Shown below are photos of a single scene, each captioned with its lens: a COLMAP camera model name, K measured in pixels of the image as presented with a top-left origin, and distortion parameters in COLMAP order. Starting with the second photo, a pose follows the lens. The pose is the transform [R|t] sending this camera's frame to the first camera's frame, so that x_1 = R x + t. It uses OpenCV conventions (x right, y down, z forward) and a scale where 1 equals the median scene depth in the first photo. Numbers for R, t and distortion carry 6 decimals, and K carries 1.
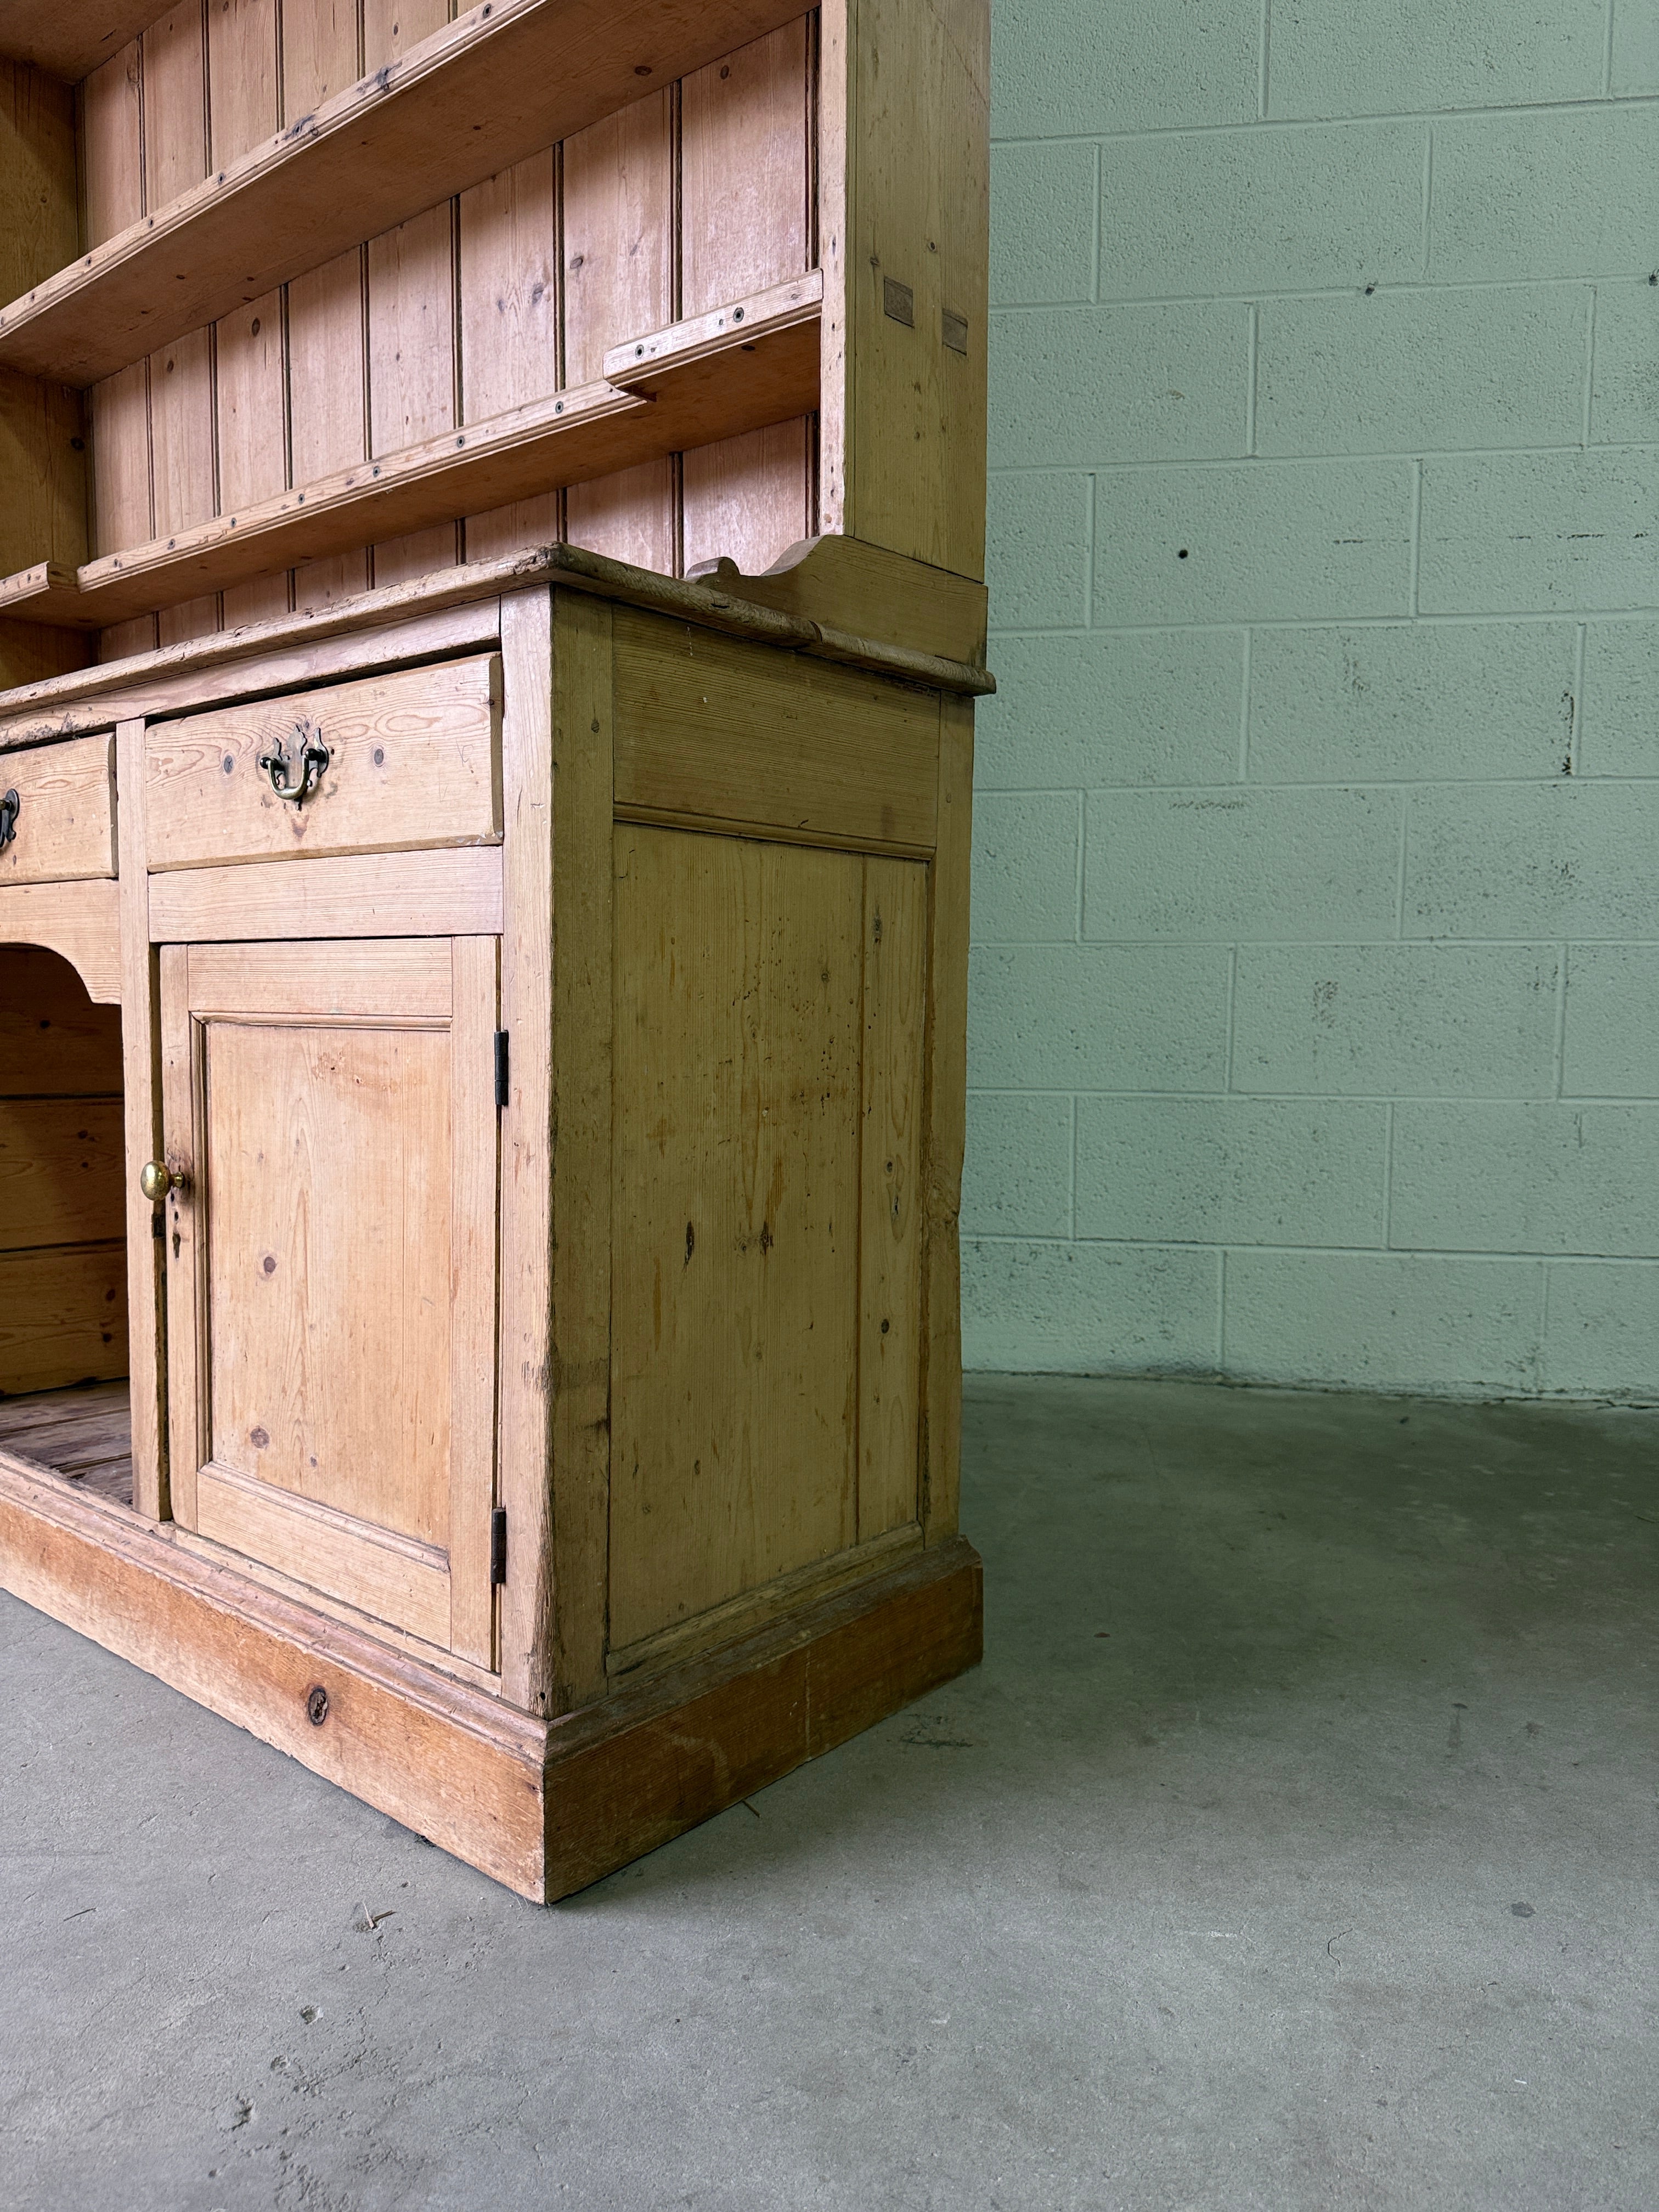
lens RADIAL K [[1565.4, 0, 841.0], [0, 1565.4, 1099.7], [0, 0, 1]] dist [0.053860, -0.072294]
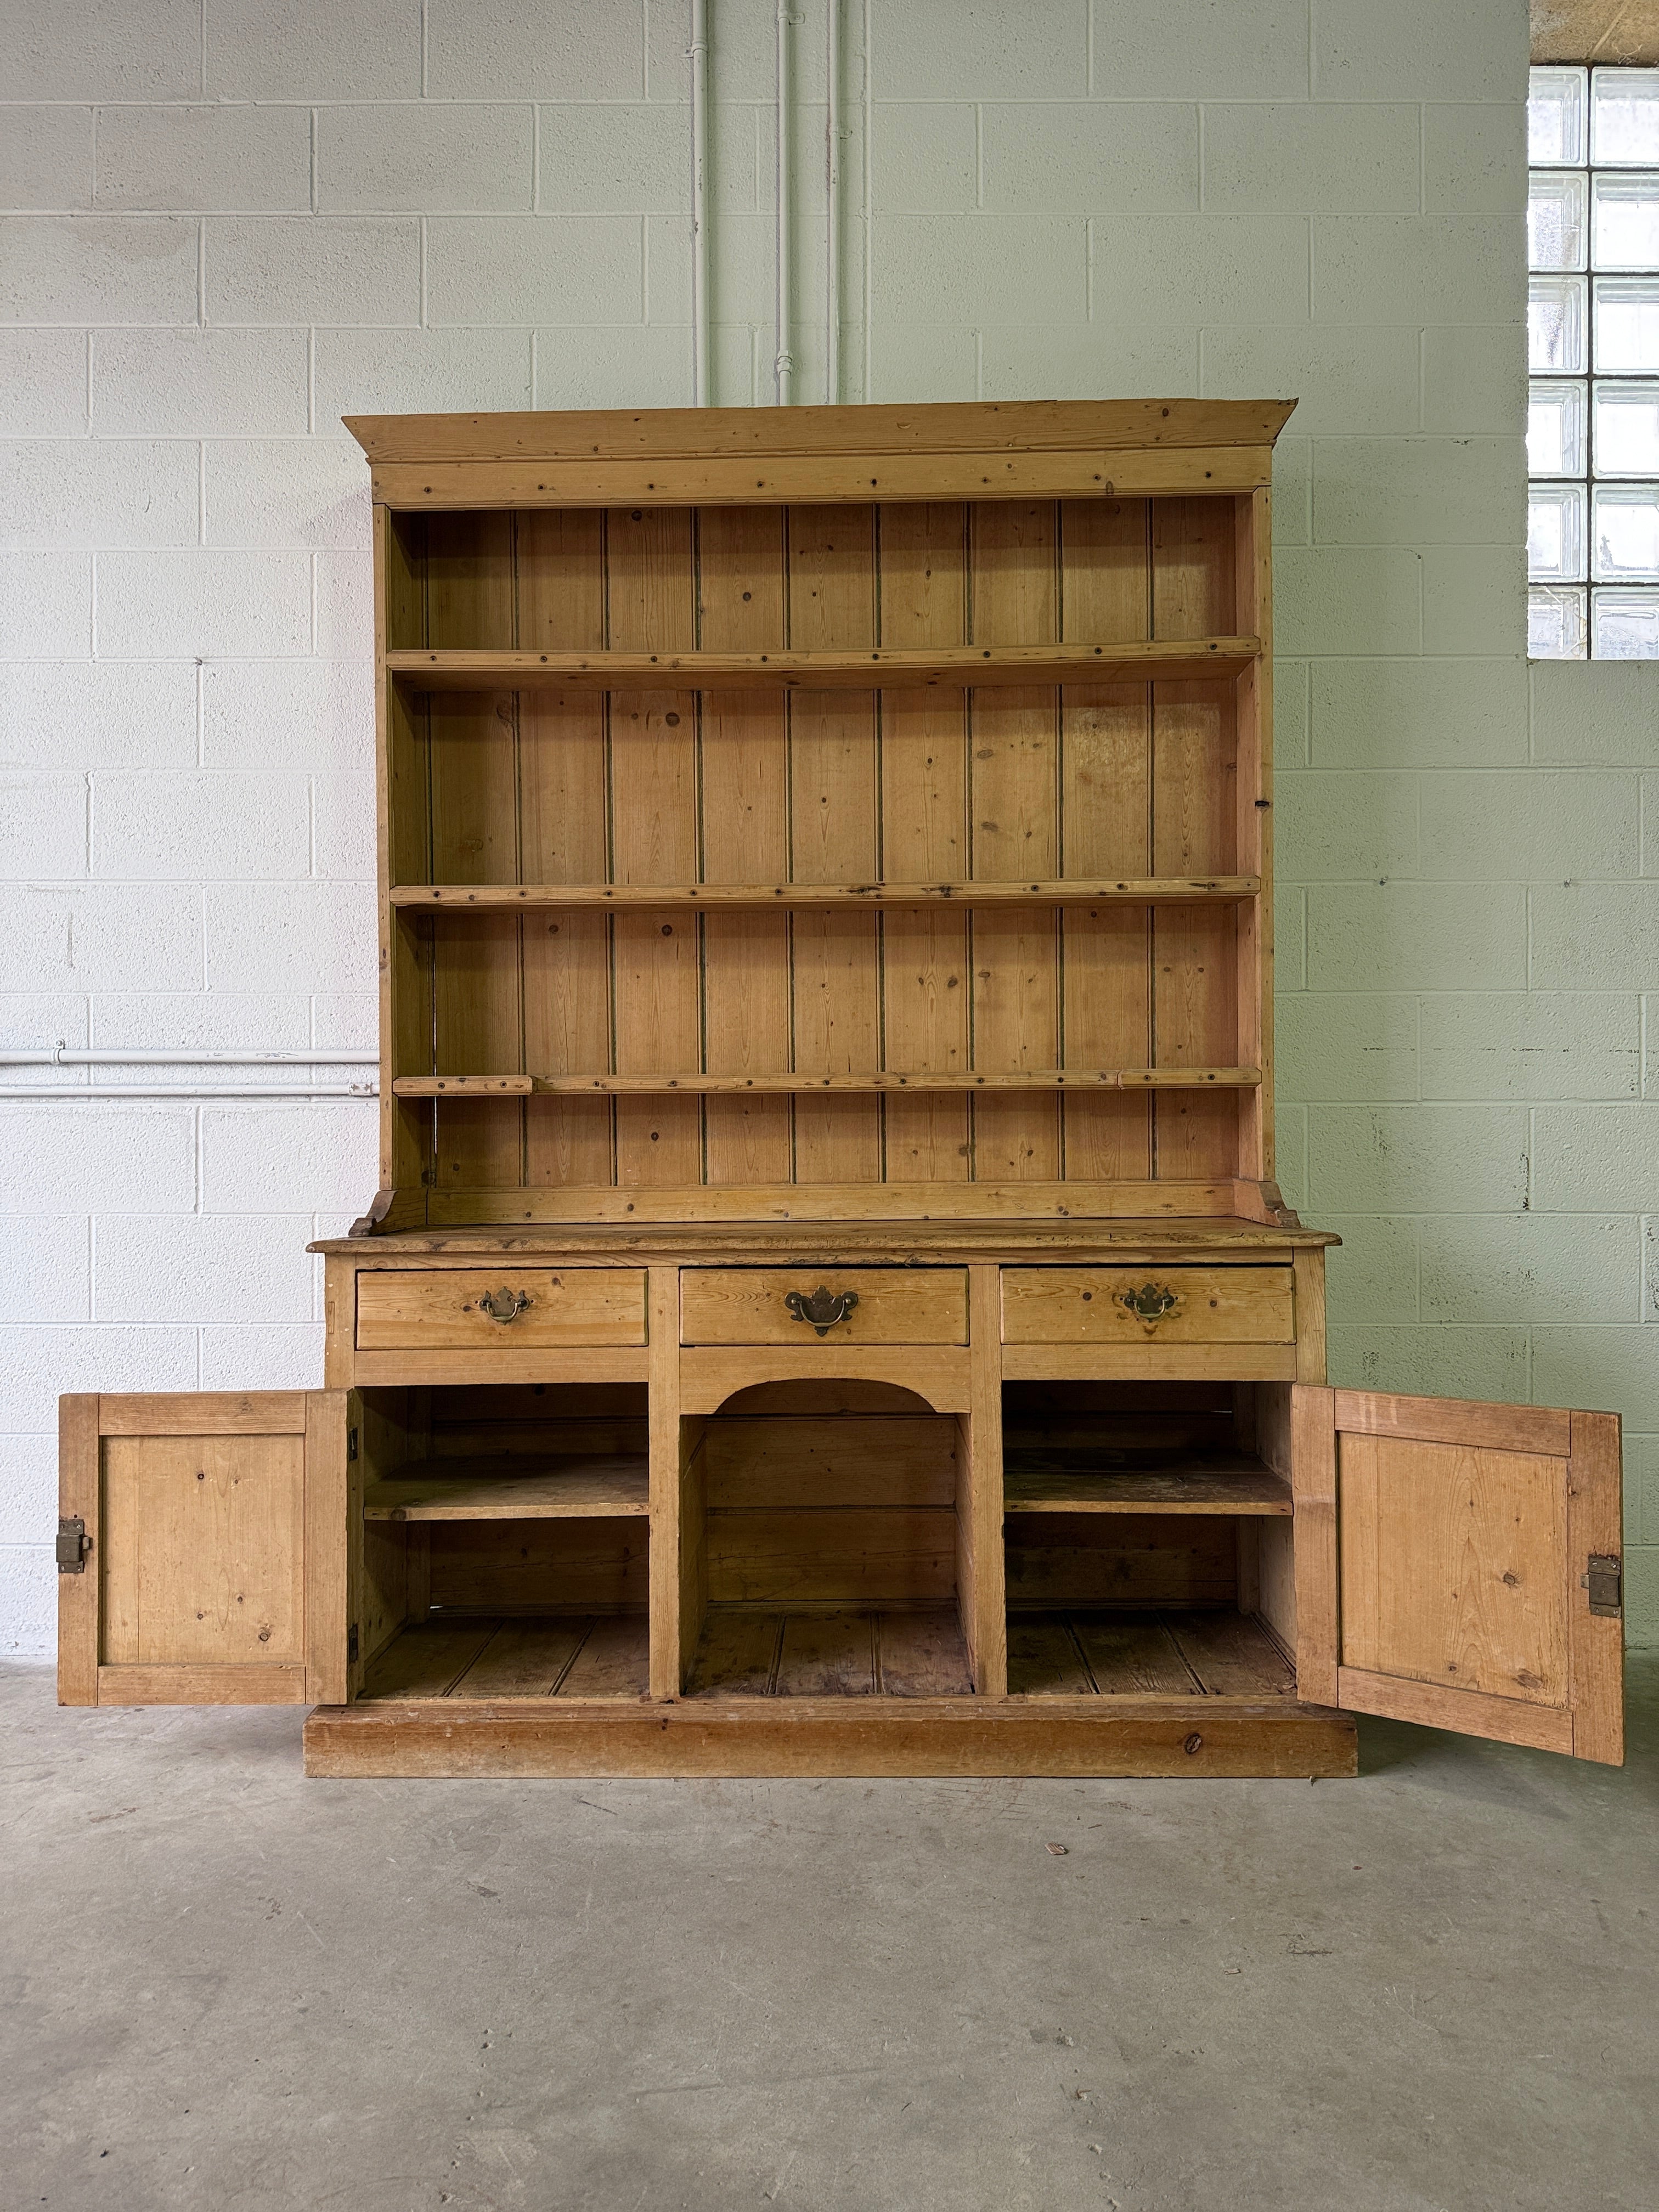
lens RADIAL K [[1534.5, 0, 837.0], [0, 1534.5, 1102.6], [0, 0, 1]] dist [0.102433, -0.152271]
pose [[0.778814, -0.006104, 0.627225, -1.686978], [0.058160, 0.996348, -0.062521, -0.316272], [-0.624553, 0.085171, 0.776324, -0.344911]]
